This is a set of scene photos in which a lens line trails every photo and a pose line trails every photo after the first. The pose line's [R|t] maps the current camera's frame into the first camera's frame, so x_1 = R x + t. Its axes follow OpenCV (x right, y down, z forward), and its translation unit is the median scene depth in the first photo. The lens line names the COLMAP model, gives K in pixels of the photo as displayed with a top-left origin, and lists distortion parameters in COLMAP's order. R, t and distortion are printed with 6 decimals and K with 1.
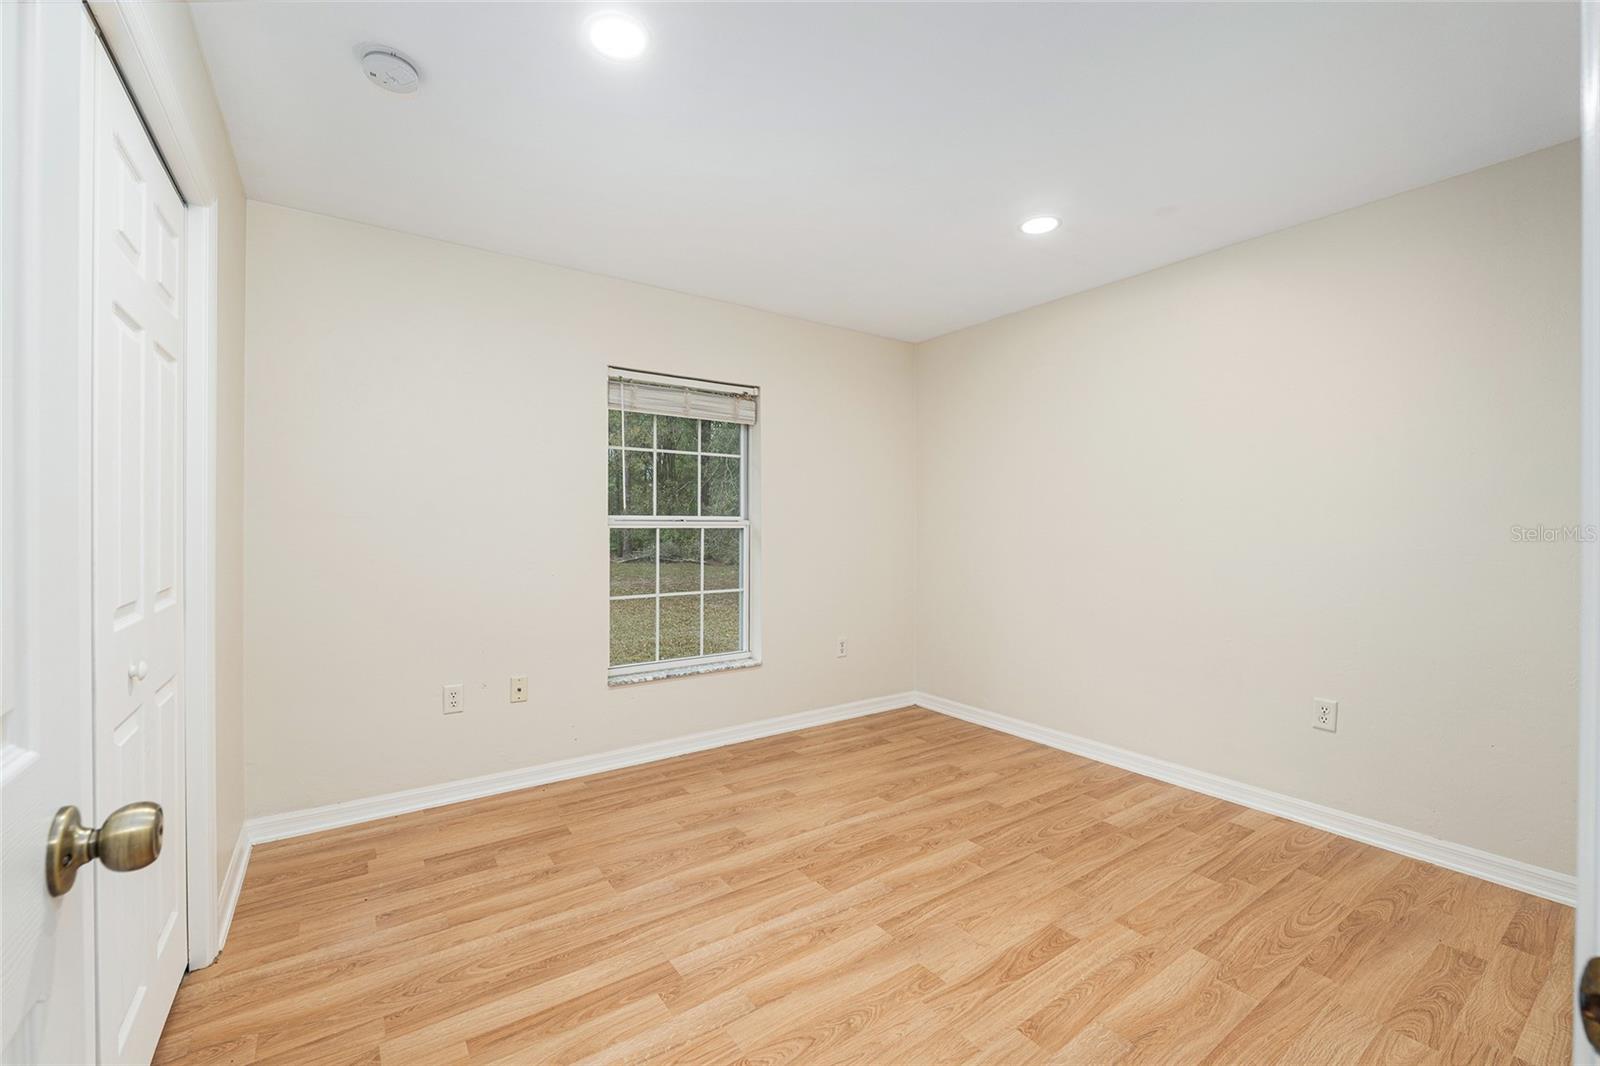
lens RADIAL K [[644.9, 0, 798.2], [0, 644.9, 515.8], [0, 0, 1]] dist [-0.012269, -0.000232]
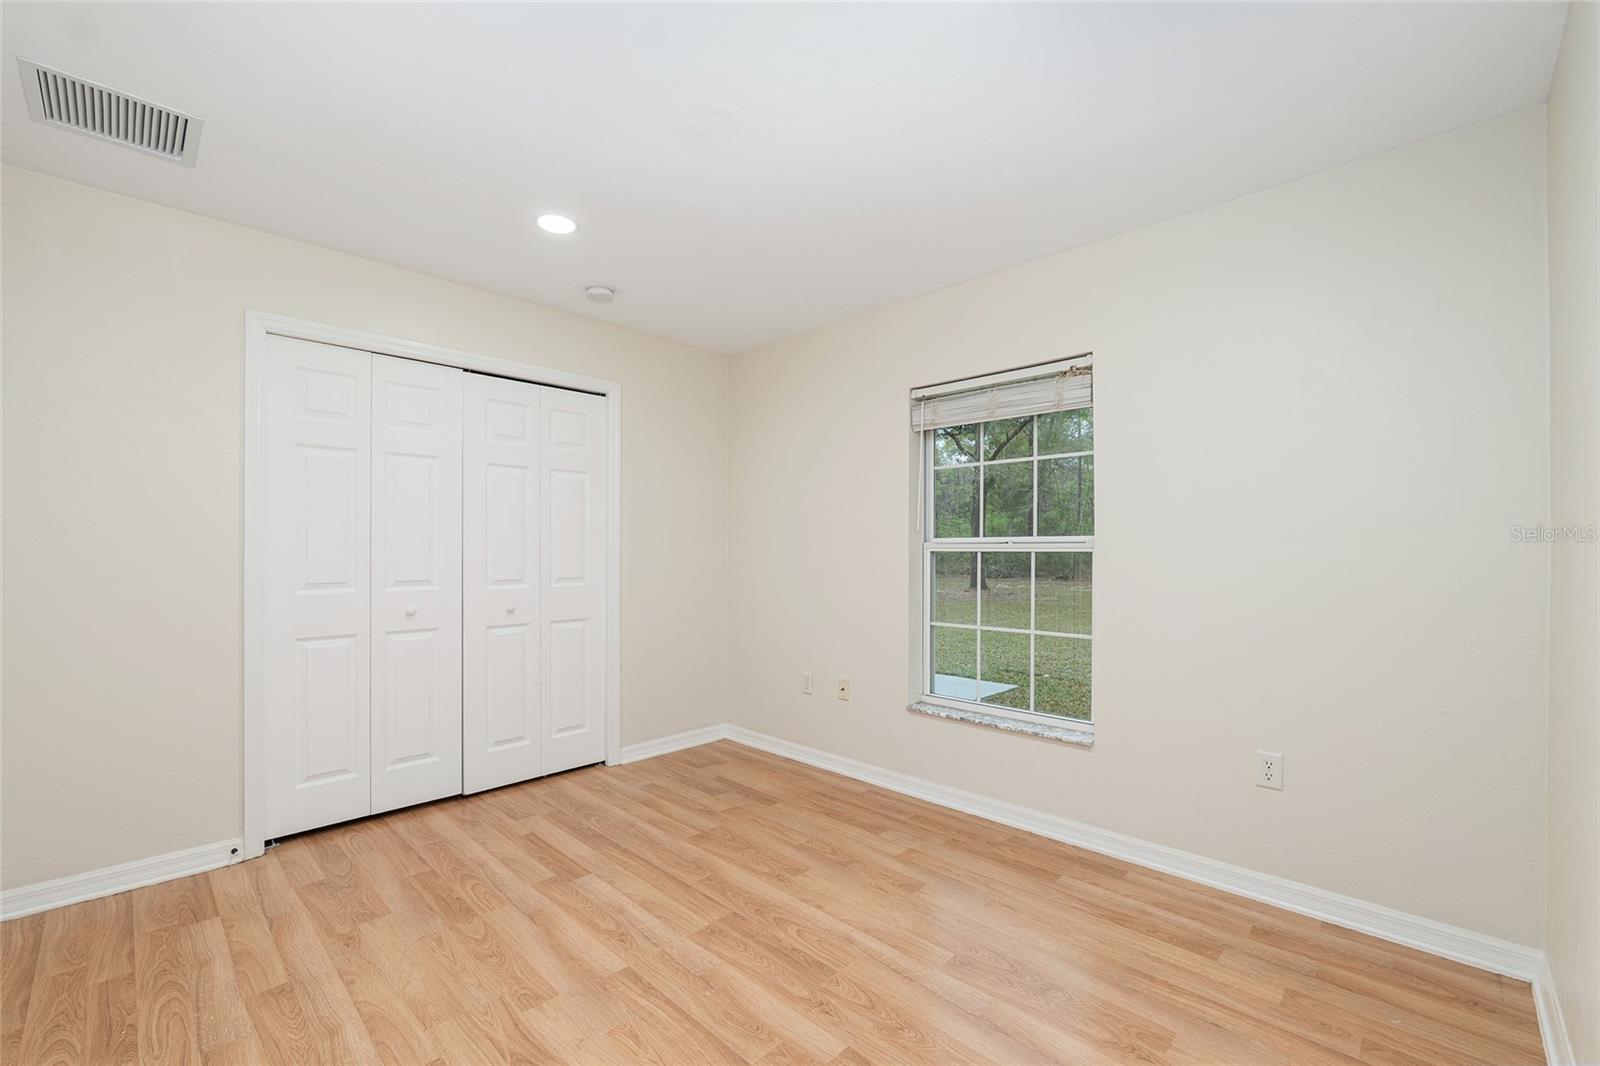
lens RADIAL K [[663.8, 0, 796.5], [0, 663.8, 536.7], [0, 0, 1]] dist [-0.010493, -0.000068]
pose [[0.199340, -0.019599, -0.979734, 0.755502], [0.015292, 0.999740, -0.016888, 0.012665], [0.979811, -0.011615, 0.199588, 0.695438]]
